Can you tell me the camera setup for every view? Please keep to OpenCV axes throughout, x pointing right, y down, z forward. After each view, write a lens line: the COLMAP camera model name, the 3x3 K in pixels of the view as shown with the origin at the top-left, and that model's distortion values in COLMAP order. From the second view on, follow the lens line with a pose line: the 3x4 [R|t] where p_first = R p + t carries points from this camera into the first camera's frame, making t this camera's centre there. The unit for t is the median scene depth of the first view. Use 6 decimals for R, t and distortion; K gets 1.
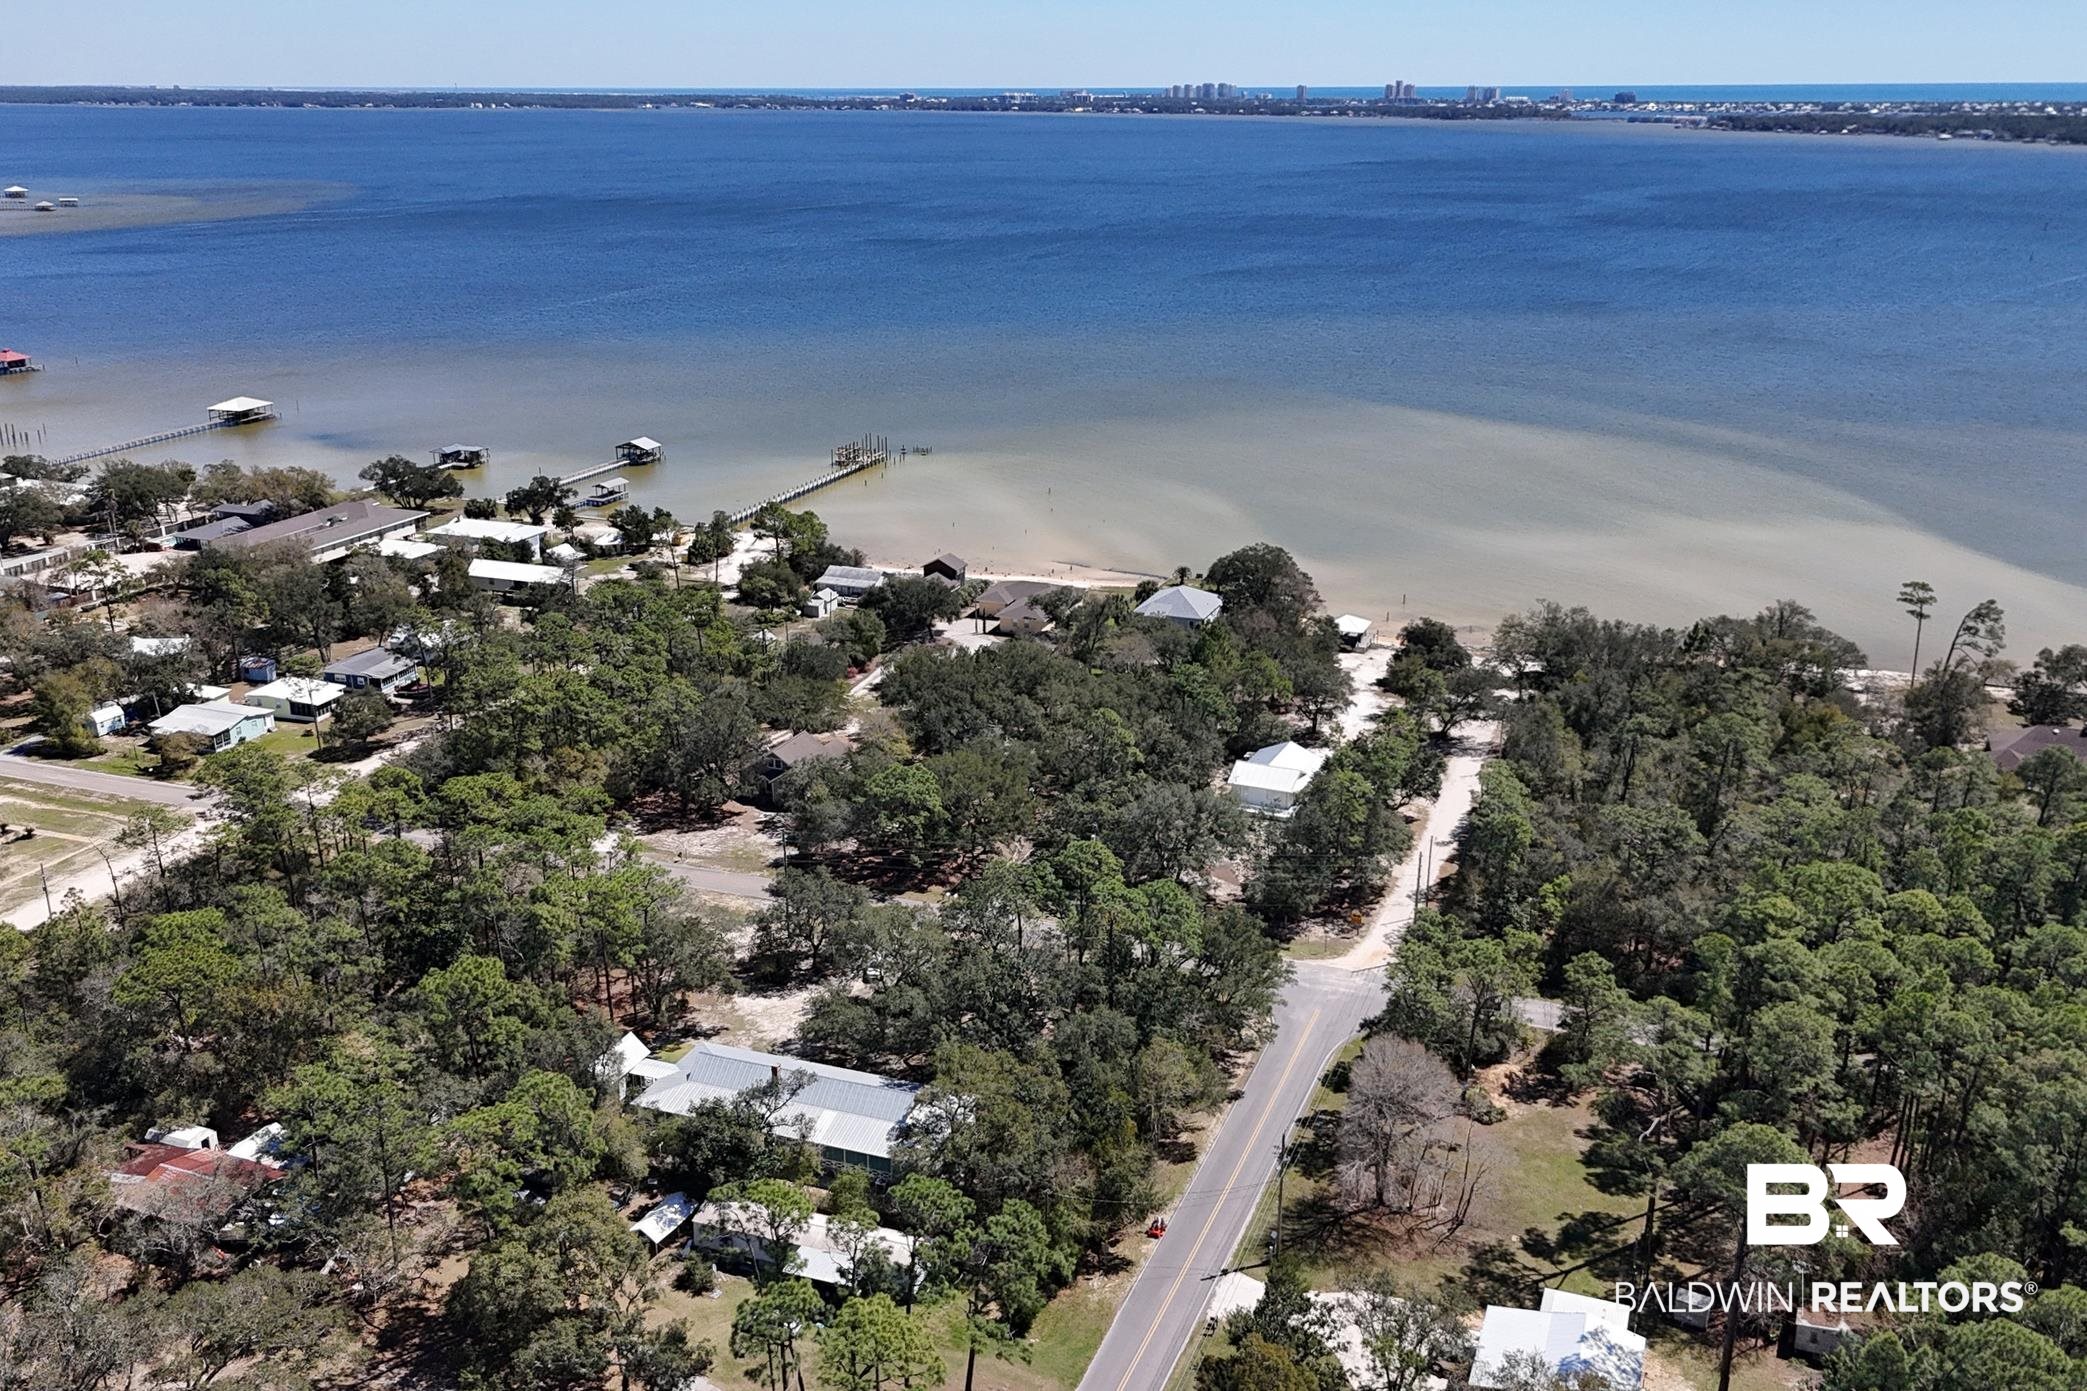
lens RADIAL K [[1890.8, 0, 1043.5], [0, 1890.8, 695.5], [0, 0, 1]] dist [0.057301, -0.065932]
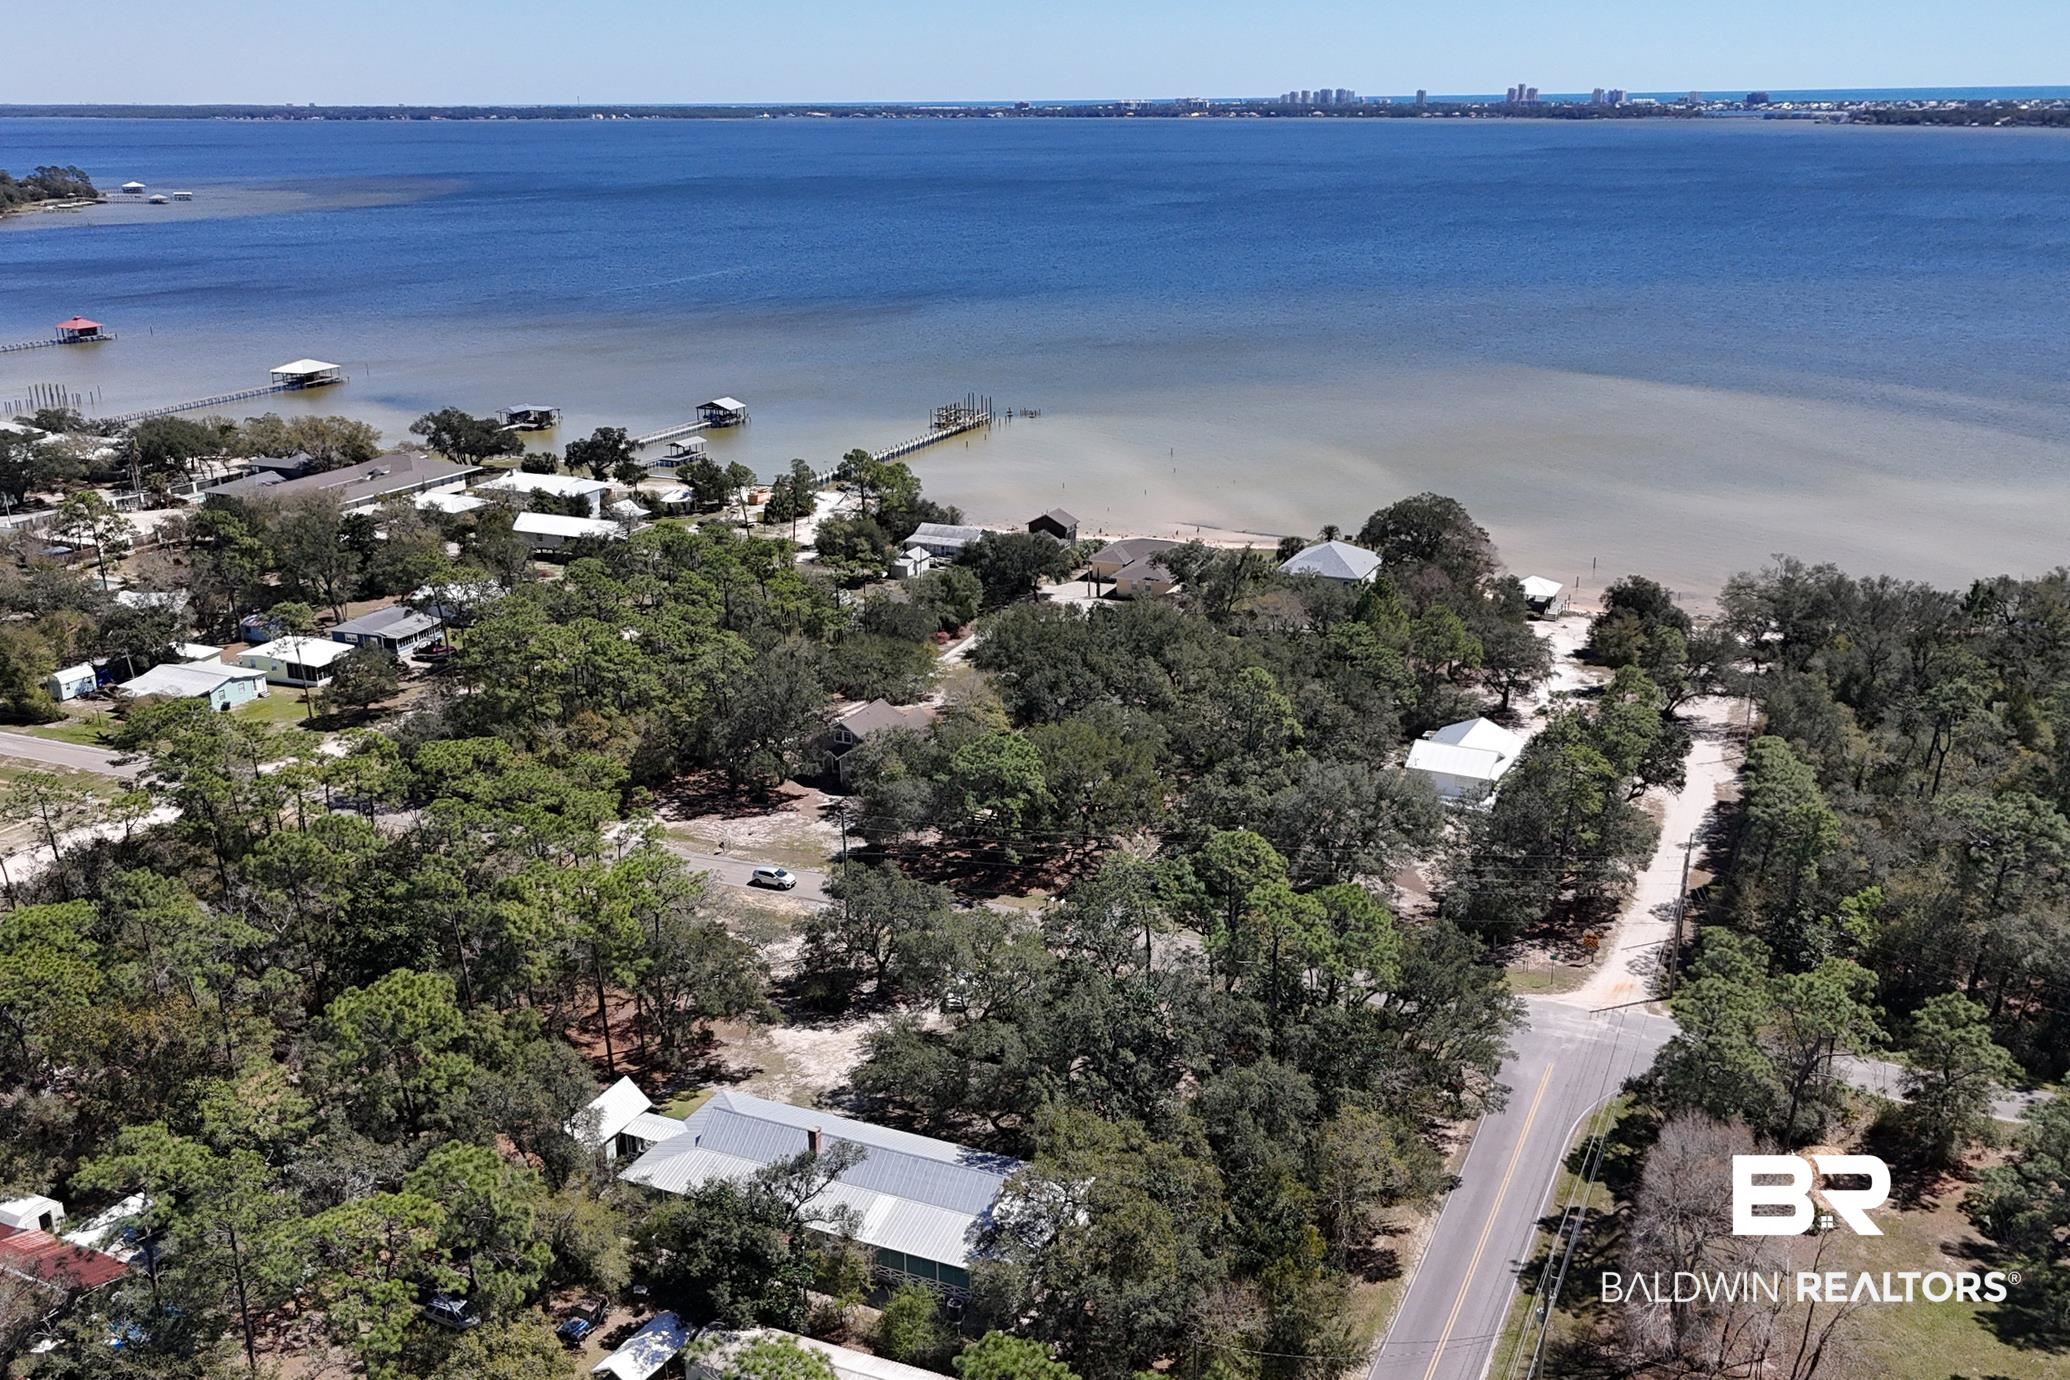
lens RADIAL K [[1825.2, 0, 1035.0], [0, 1825.2, 690.0], [0, 0, 1]] dist [0.035226, -0.011711]
pose [[0.998004, 0.008494, -0.062584, -0.009784], [-0.009366, 0.999863, -0.013660, 0.024087], [0.062459, 0.014219, 0.997946, 0.204663]]
